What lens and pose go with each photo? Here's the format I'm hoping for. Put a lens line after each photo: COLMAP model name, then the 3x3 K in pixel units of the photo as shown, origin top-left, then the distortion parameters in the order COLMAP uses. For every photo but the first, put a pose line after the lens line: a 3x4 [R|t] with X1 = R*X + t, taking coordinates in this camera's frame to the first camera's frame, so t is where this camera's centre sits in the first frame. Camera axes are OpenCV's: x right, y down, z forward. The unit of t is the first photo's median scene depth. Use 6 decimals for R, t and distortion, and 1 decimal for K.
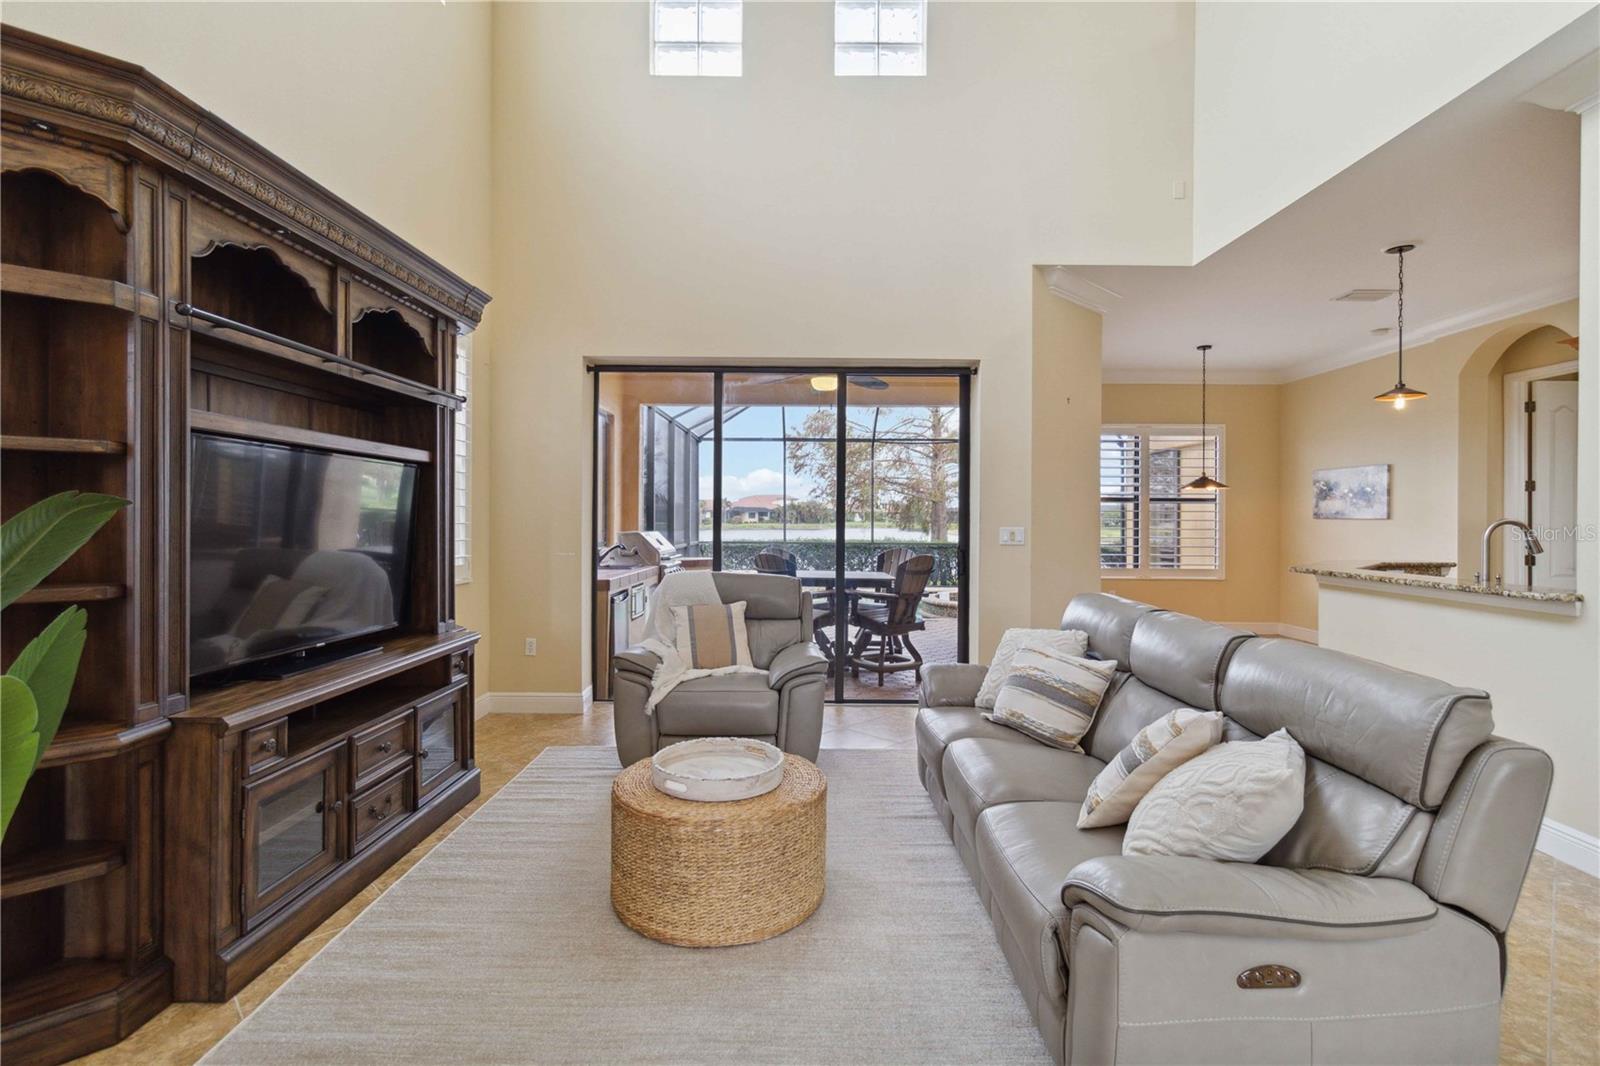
lens RADIAL K [[748.4, 0, 777.8], [0, 748.4, 504.4], [0, 0, 1]] dist [0.002405, -0.000285]
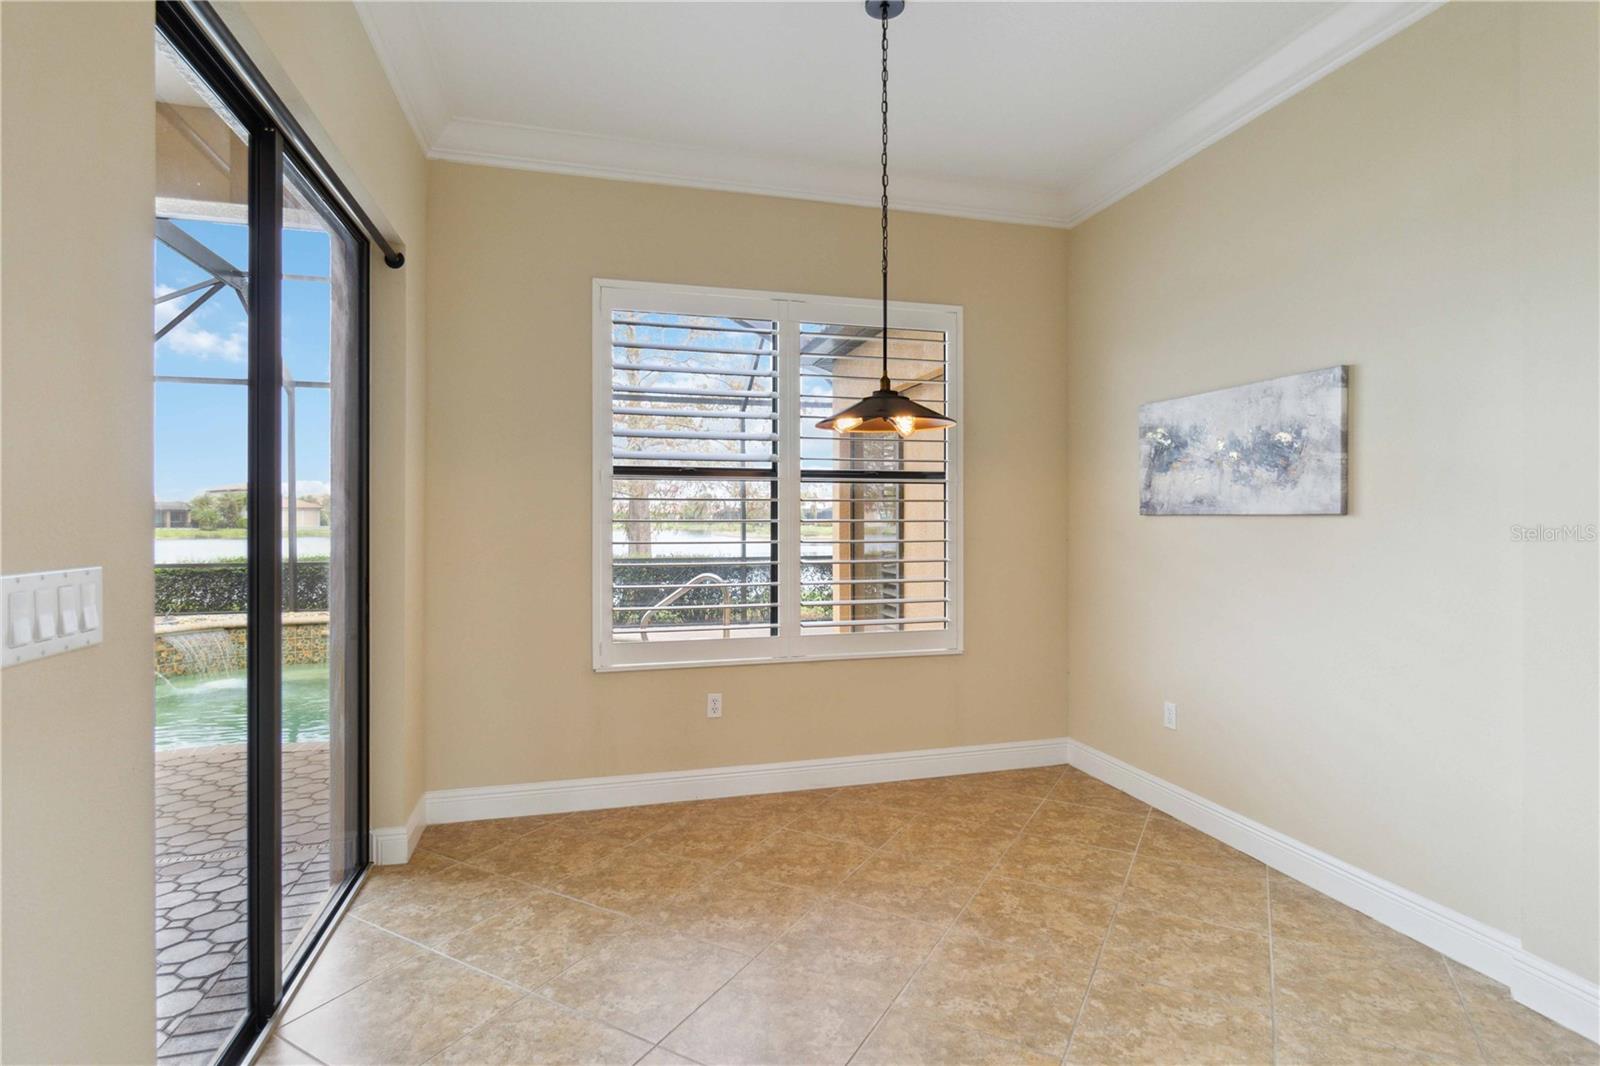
lens RADIAL K [[794.7, 0, 808.1], [0, 794.7, 522.0], [0, 0, 1]] dist [0.003863, 0.000705]
pose [[0.951370, -0.008757, 0.307927, 0.400798], [0.001992, 0.999750, 0.022278, 0.012259], [-0.308045, -0.020581, 0.951149, 0.636474]]
